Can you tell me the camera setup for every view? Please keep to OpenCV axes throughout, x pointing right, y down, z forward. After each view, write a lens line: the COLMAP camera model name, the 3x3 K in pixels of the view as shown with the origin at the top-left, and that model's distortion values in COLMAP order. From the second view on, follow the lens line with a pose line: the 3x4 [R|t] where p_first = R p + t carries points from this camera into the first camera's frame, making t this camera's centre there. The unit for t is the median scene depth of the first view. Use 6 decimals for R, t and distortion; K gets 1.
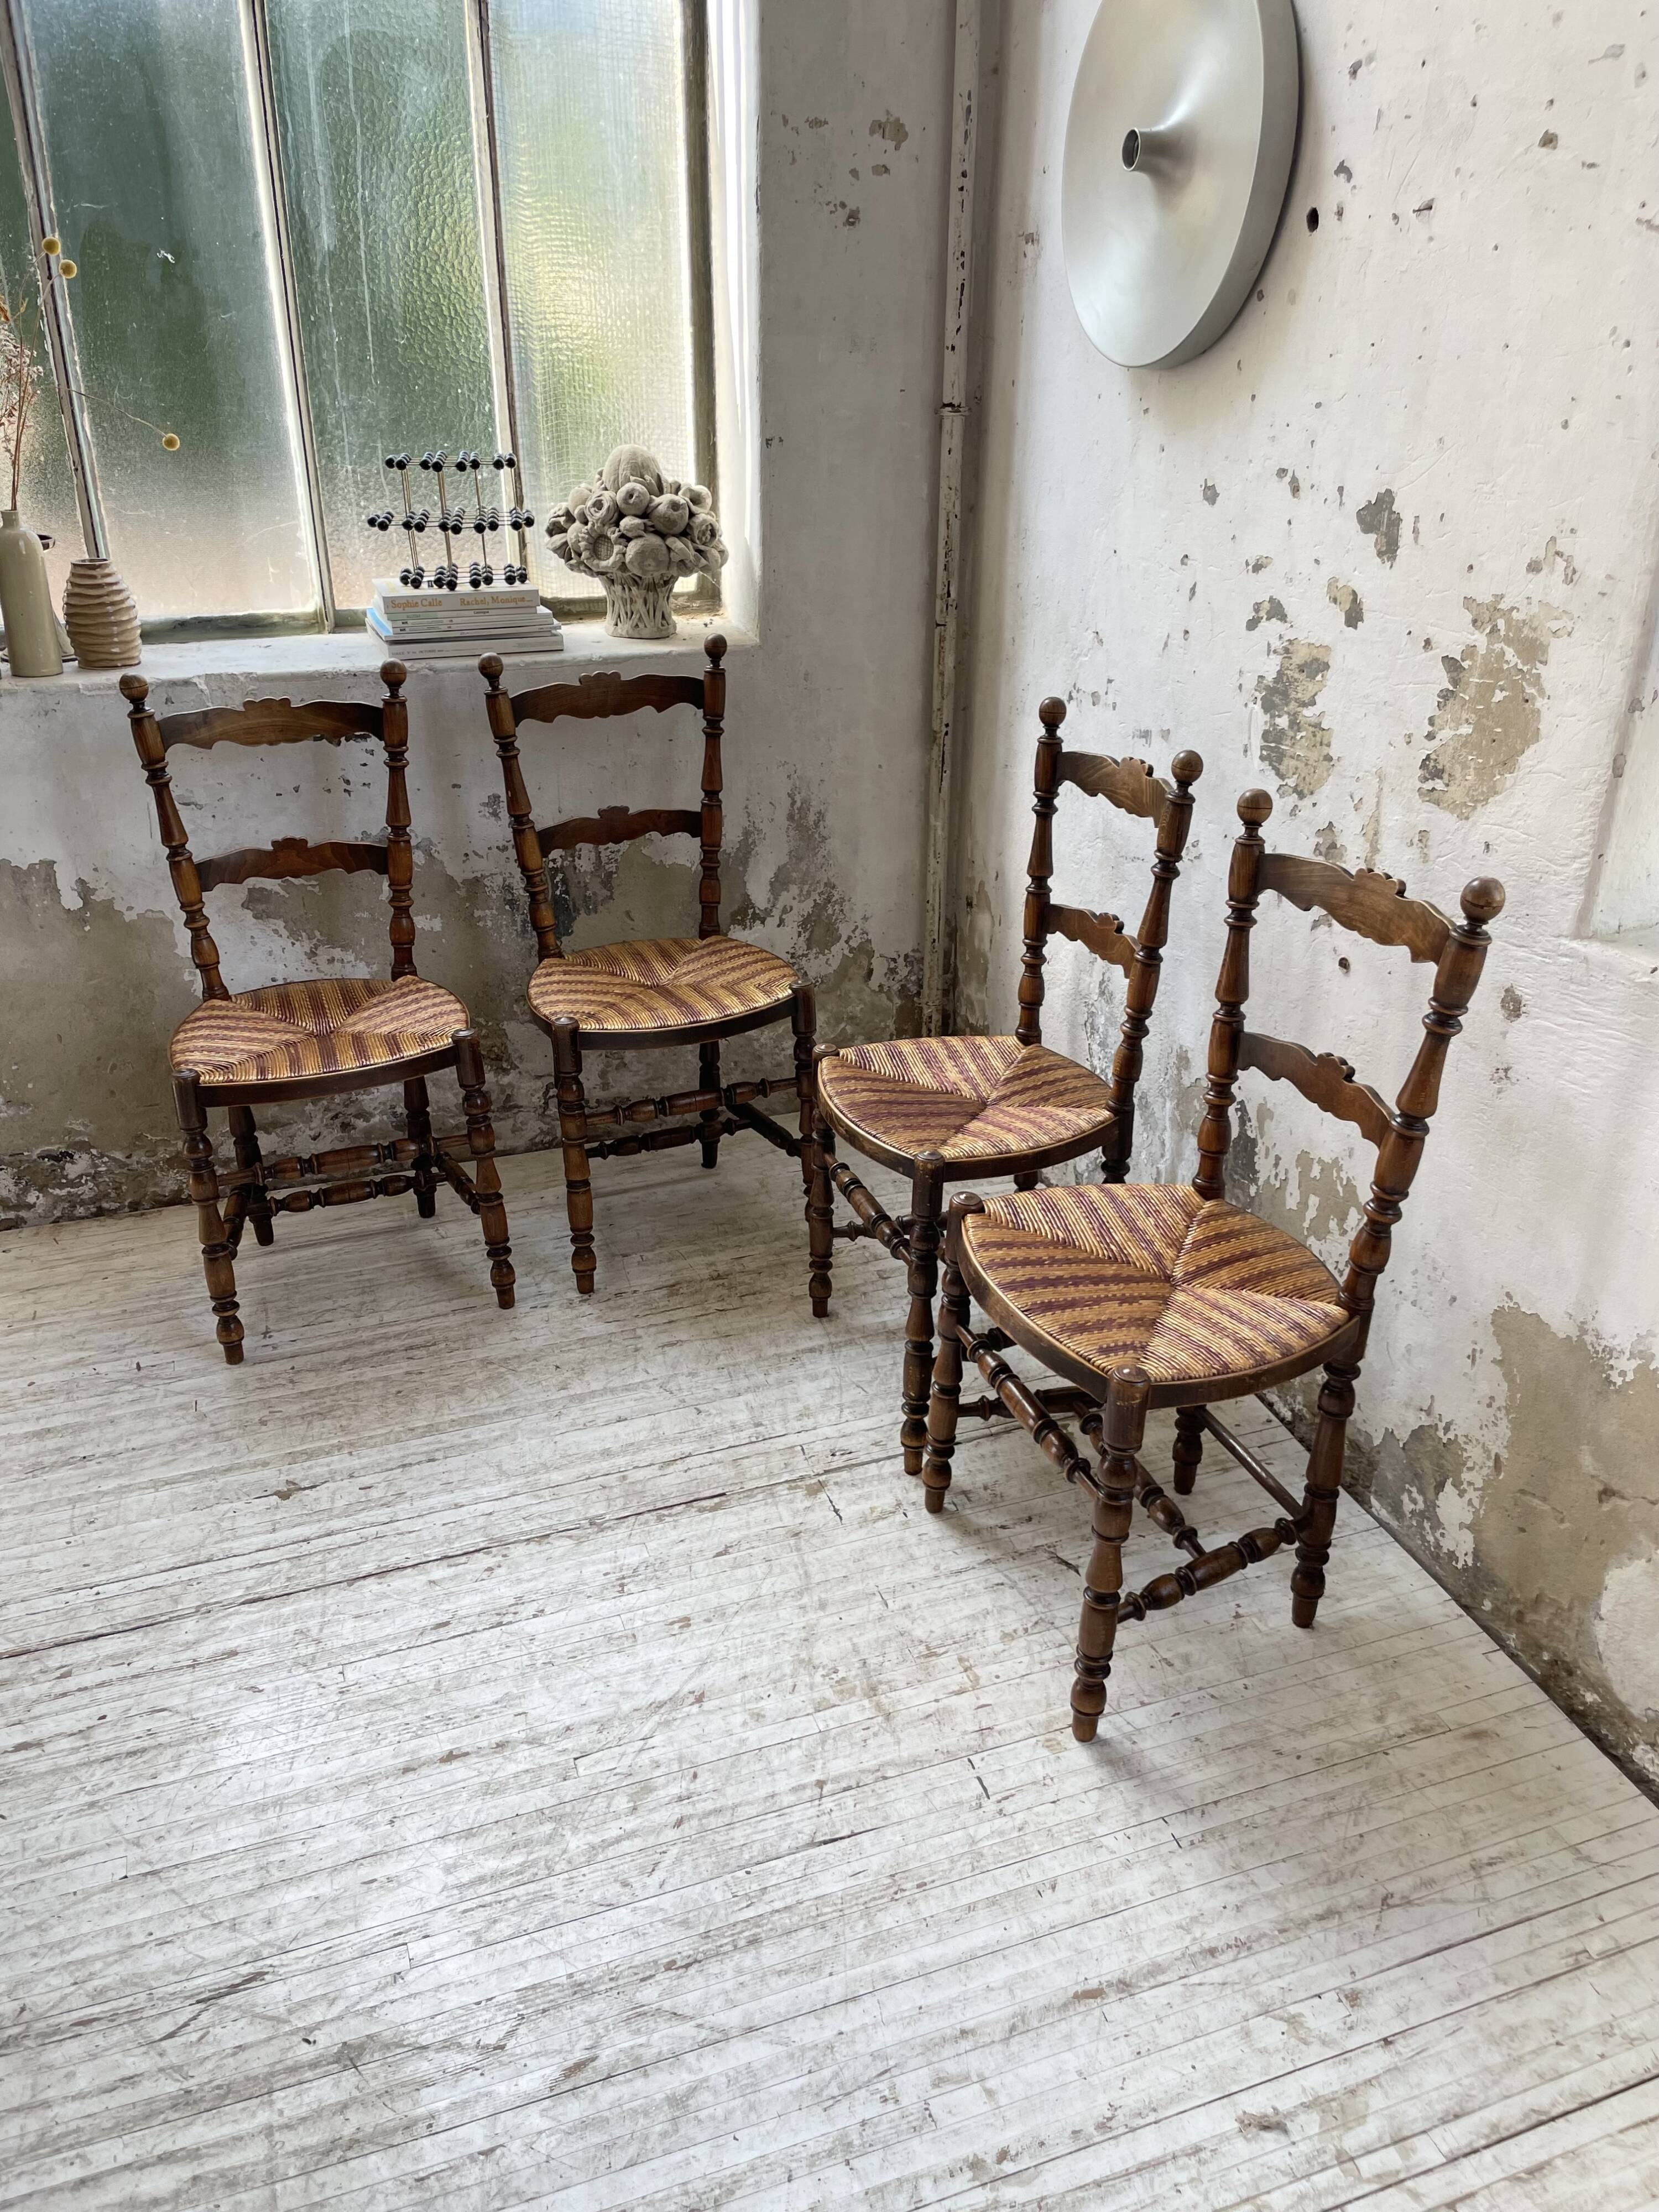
lens RADIAL K [[1686.8, 0, 839.9], [0, 1686.8, 1109.1], [0, 0, 1]] dist [0.086492, -0.120131]
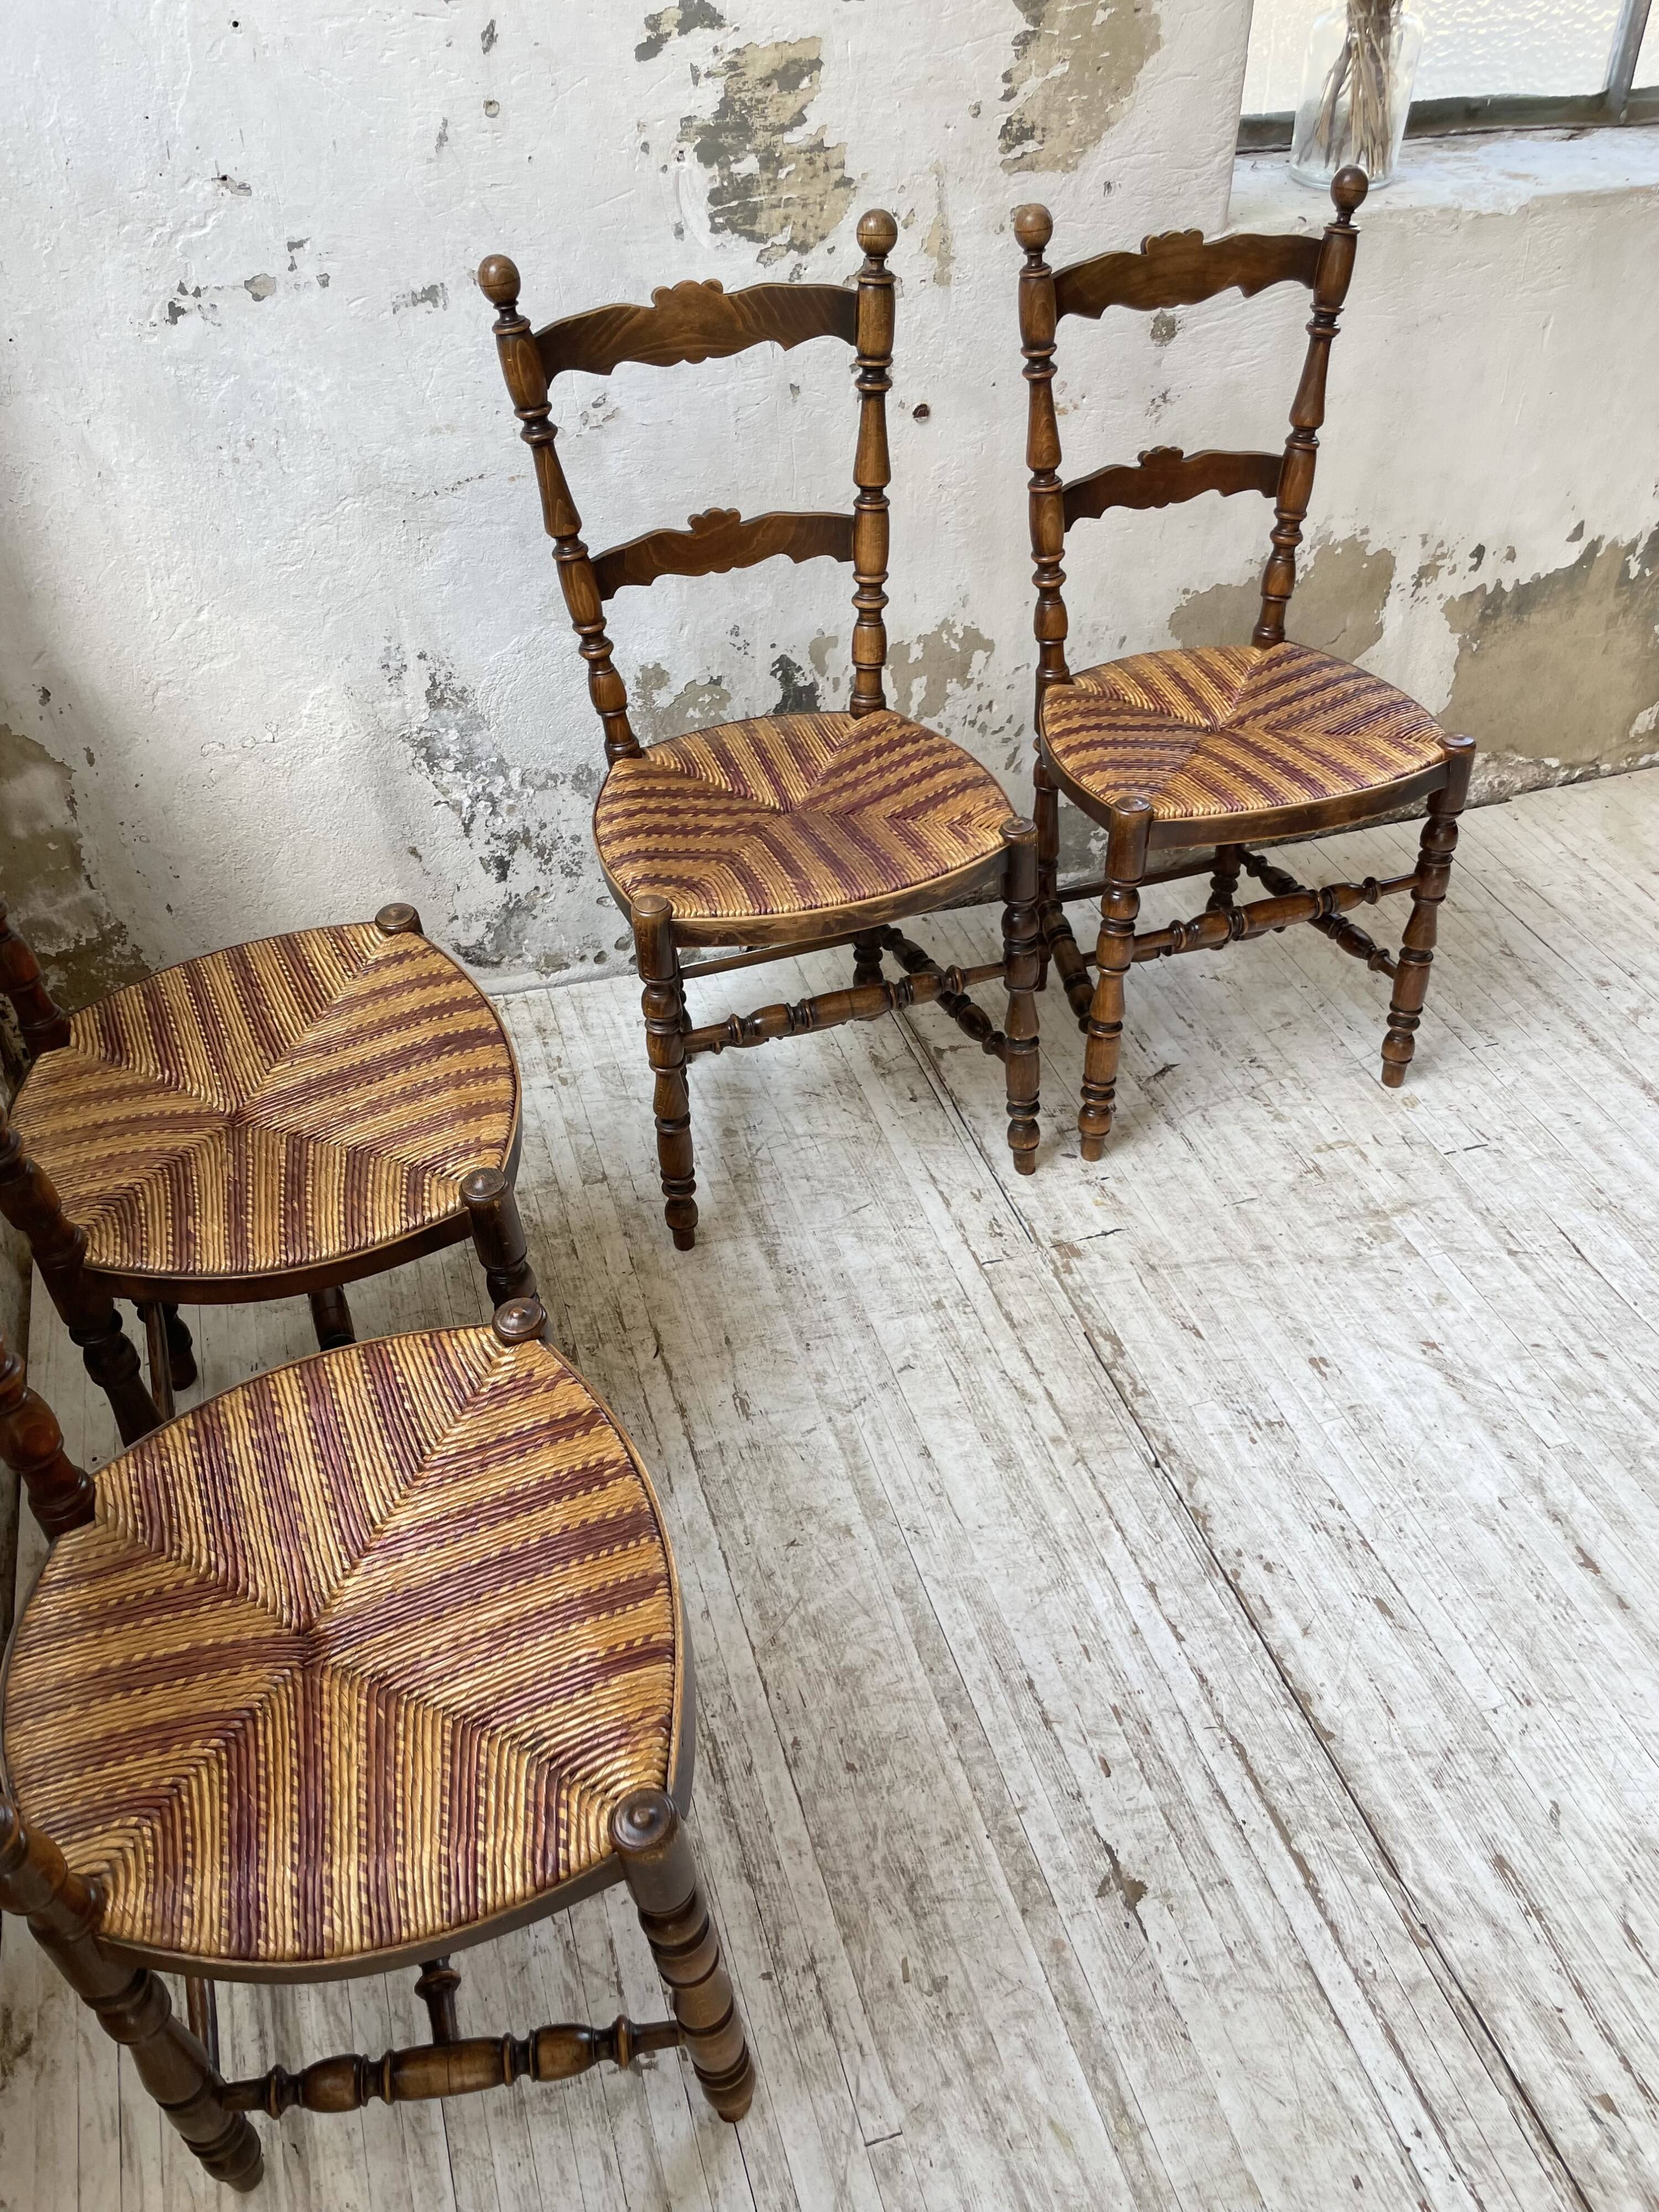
lens RADIAL K [[1686.8, 0, 847.9], [0, 1686.8, 1116.2], [0, 0, 1]] dist [0.086492, -0.120131]
pose [[0.029788, -0.667435, 0.744072, -0.645087], [0.436830, 0.678245, 0.590900, -0.392905], [-0.899051, 0.307432, 0.311759, 0.883479]]
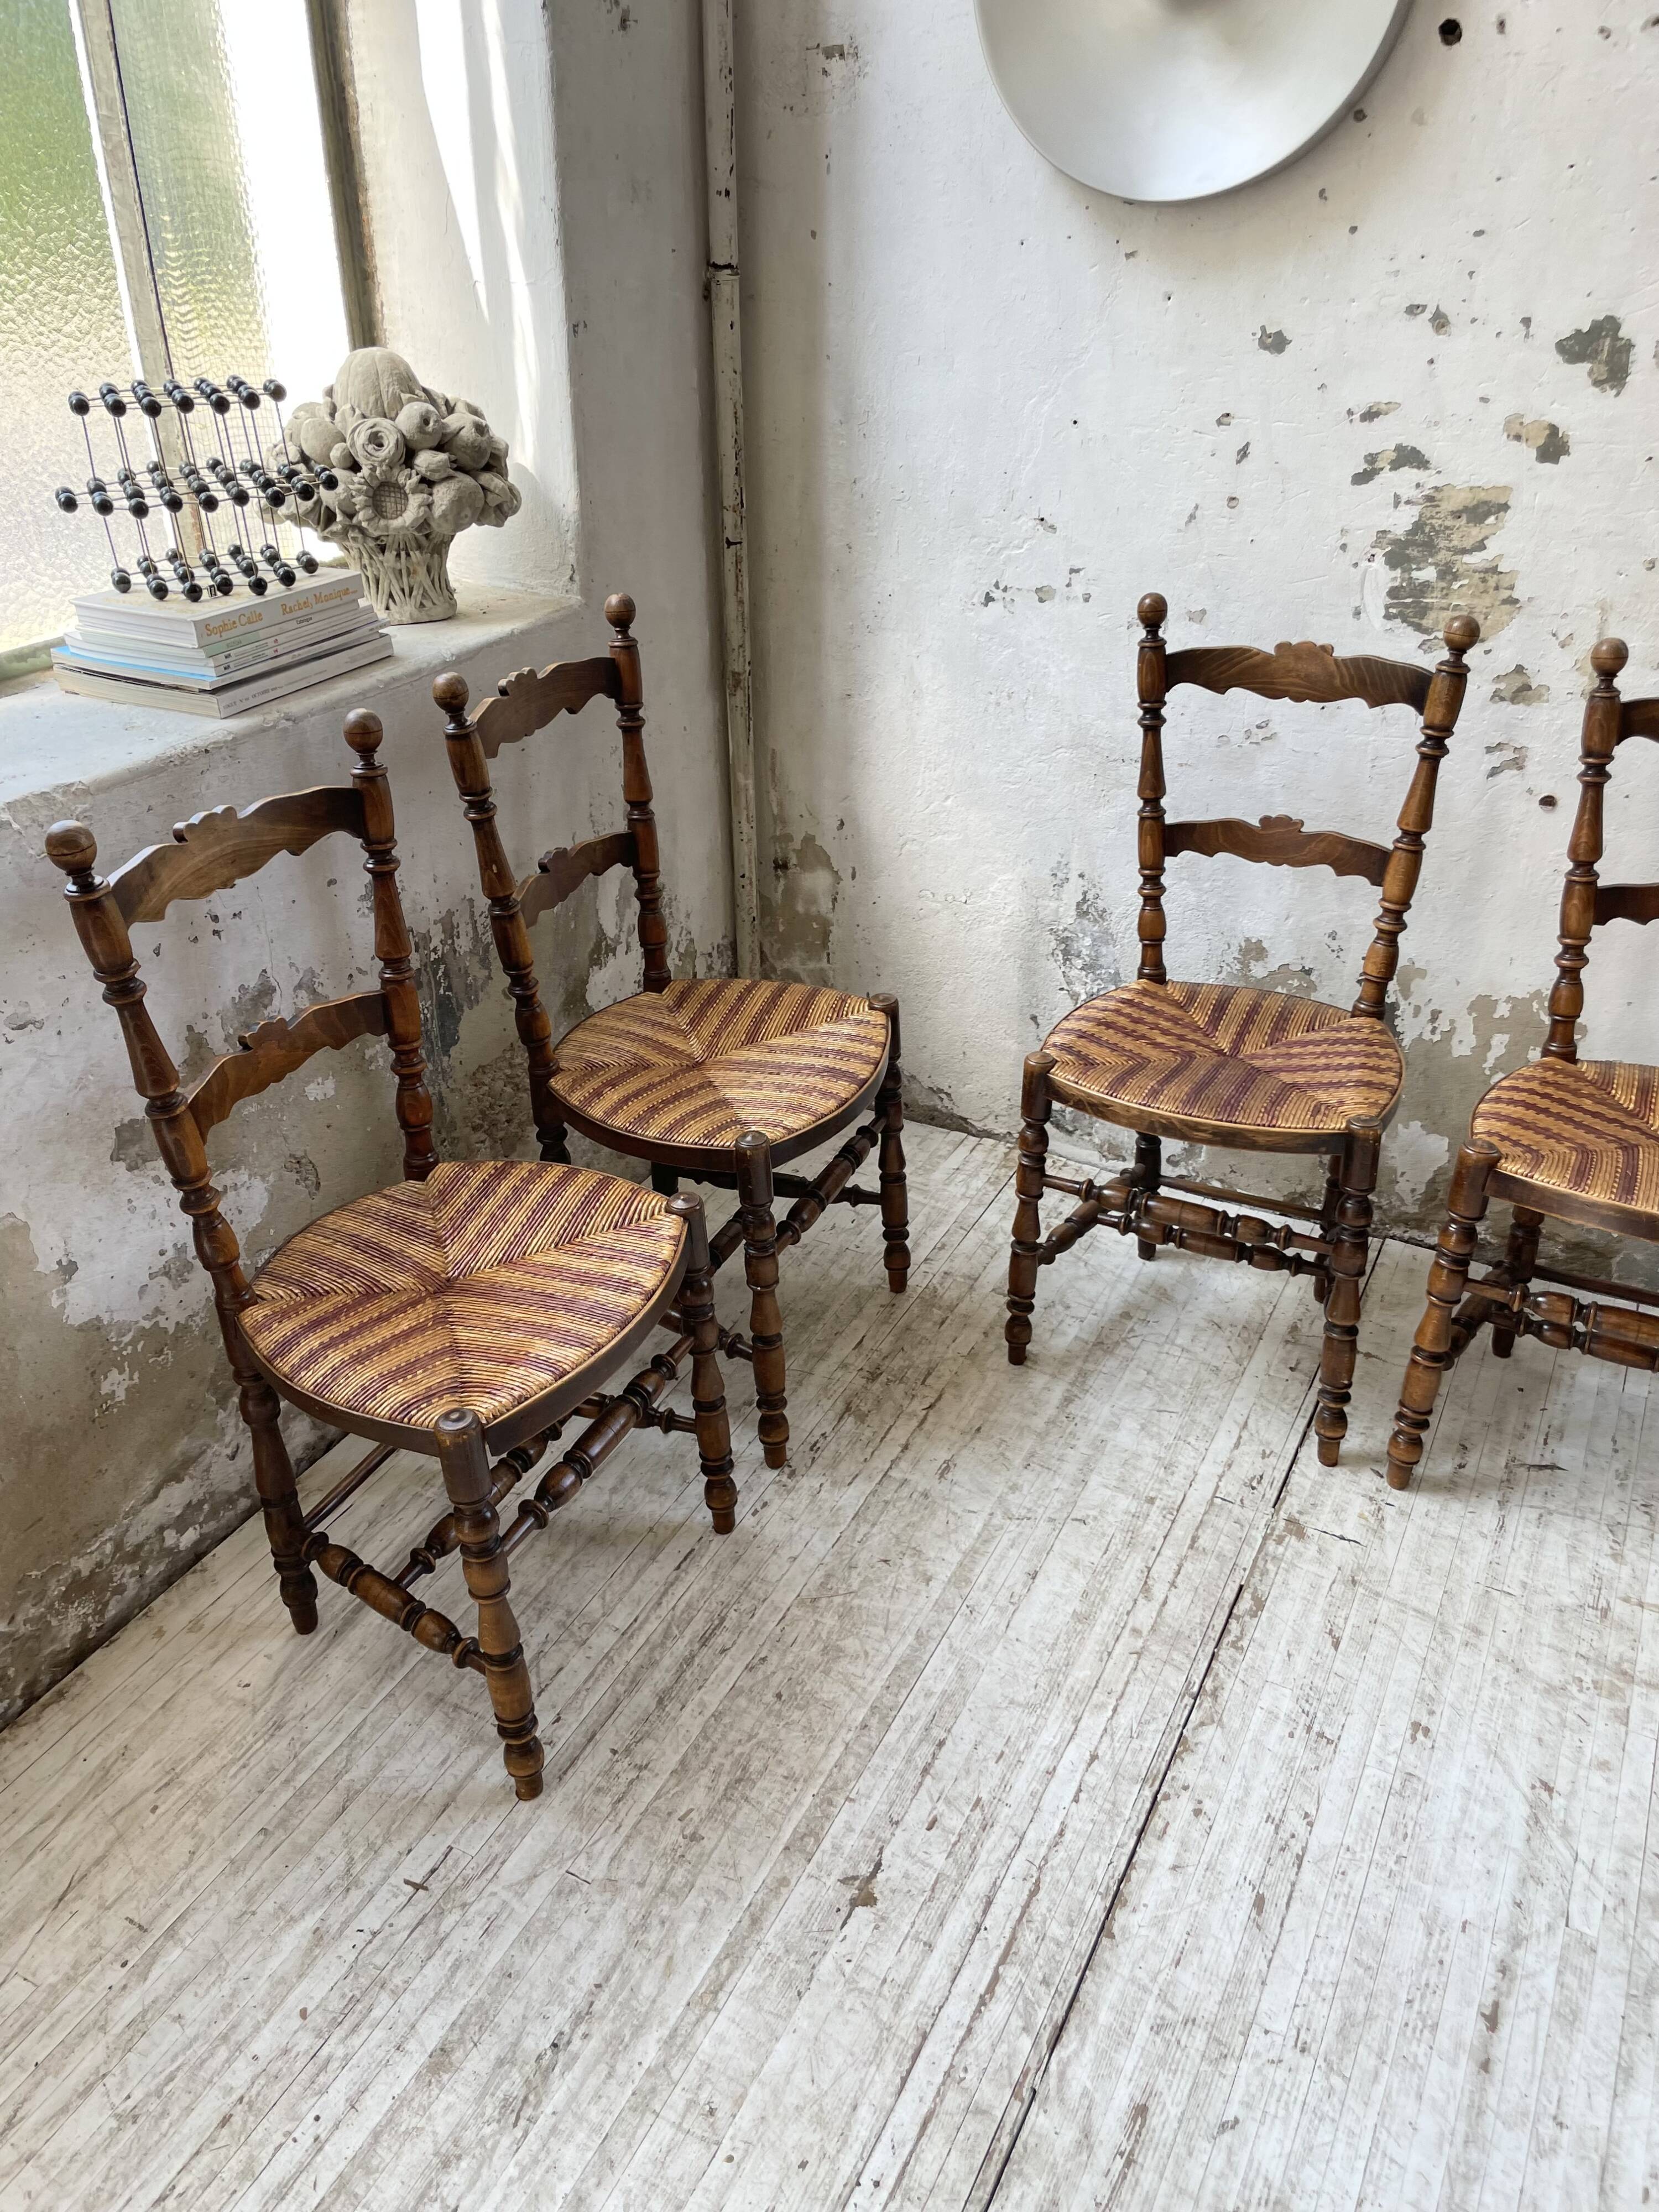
lens RADIAL K [[1686.8, 0, 806.0], [0, 1686.8, 1121.4], [0, 0, 1]] dist [0.086492, -0.120131]
pose [[0.739860, -0.342212, 0.579222, -0.692911], [0.300374, 0.938414, 0.170748, -0.216575], [-0.601982, 0.047654, 0.797087, 0.475515]]
